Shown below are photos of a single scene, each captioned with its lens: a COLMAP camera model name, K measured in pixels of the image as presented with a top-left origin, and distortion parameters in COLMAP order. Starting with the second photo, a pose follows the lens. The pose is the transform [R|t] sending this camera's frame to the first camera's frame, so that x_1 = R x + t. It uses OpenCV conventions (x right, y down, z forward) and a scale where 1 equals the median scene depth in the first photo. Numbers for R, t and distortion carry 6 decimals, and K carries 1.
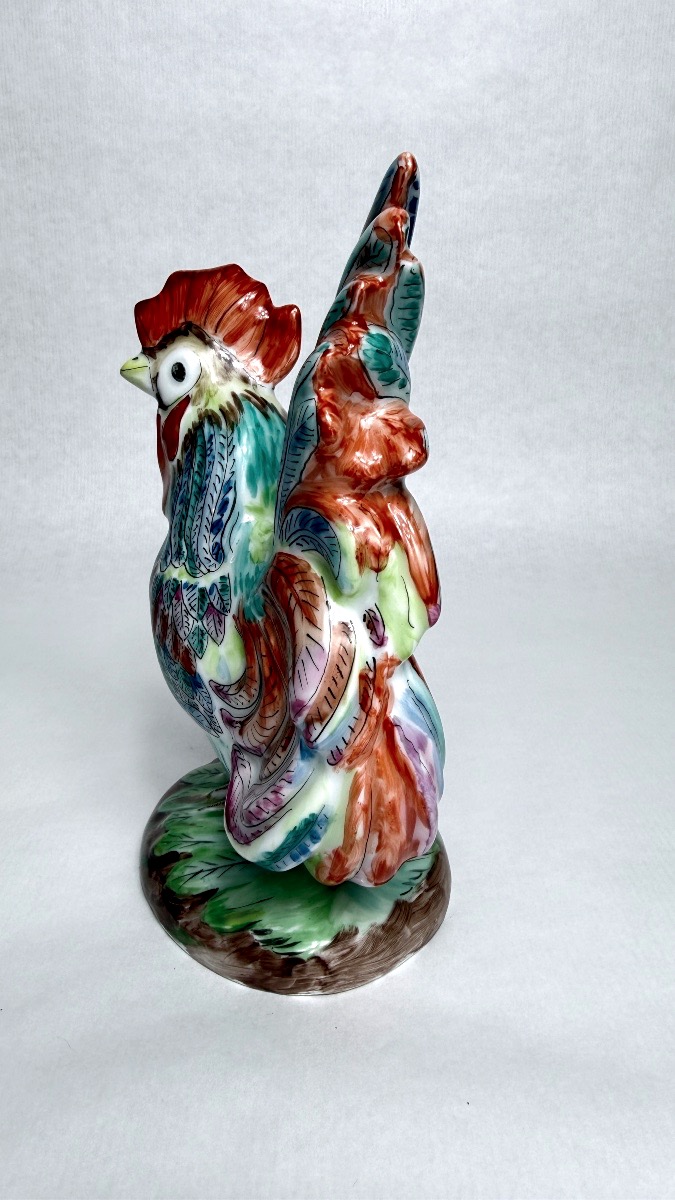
lens RADIAL K [[846.7, 0, 369.2], [0, 846.7, 556.7], [0, 0, 1]] dist [-0.002044, -0.009145]
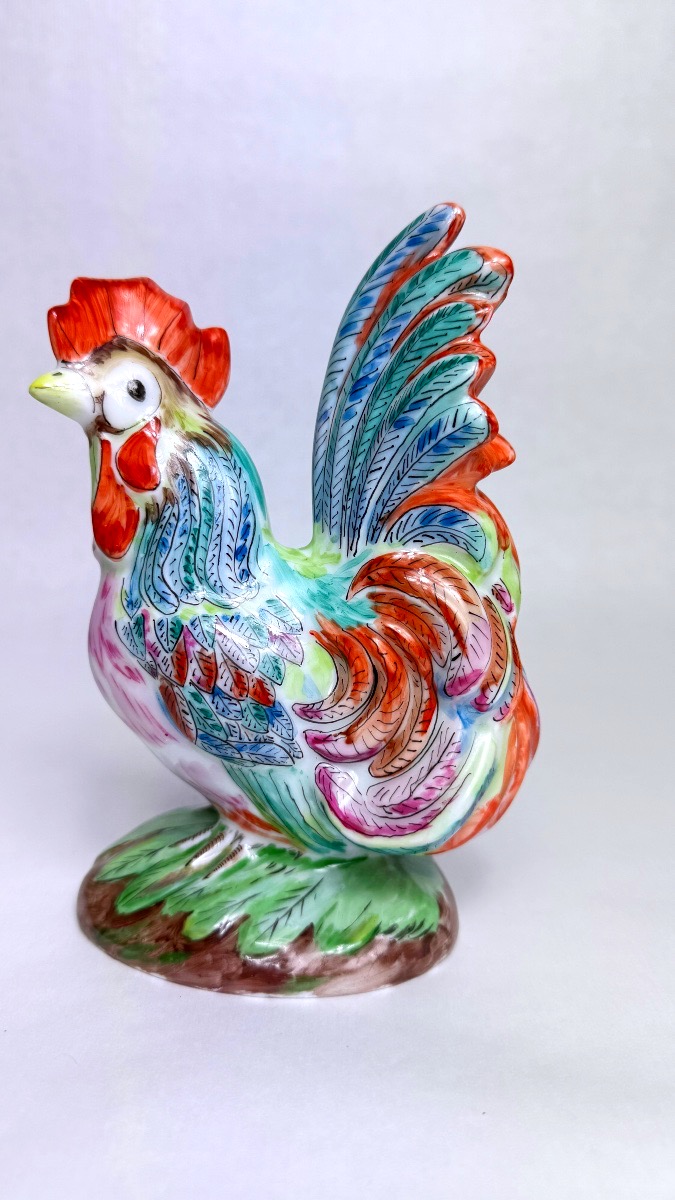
lens RADIAL K [[846.7, 0, 380.8], [0, 846.7, 601.1], [0, 0, 1]] dist [-0.002044, -0.009145]
pose [[0.659999, -0.134692, 0.739093, -0.816230], [0.175164, 0.984272, 0.022955, 0.024841], [-0.730560, 0.114313, 0.673212, 0.263766]]
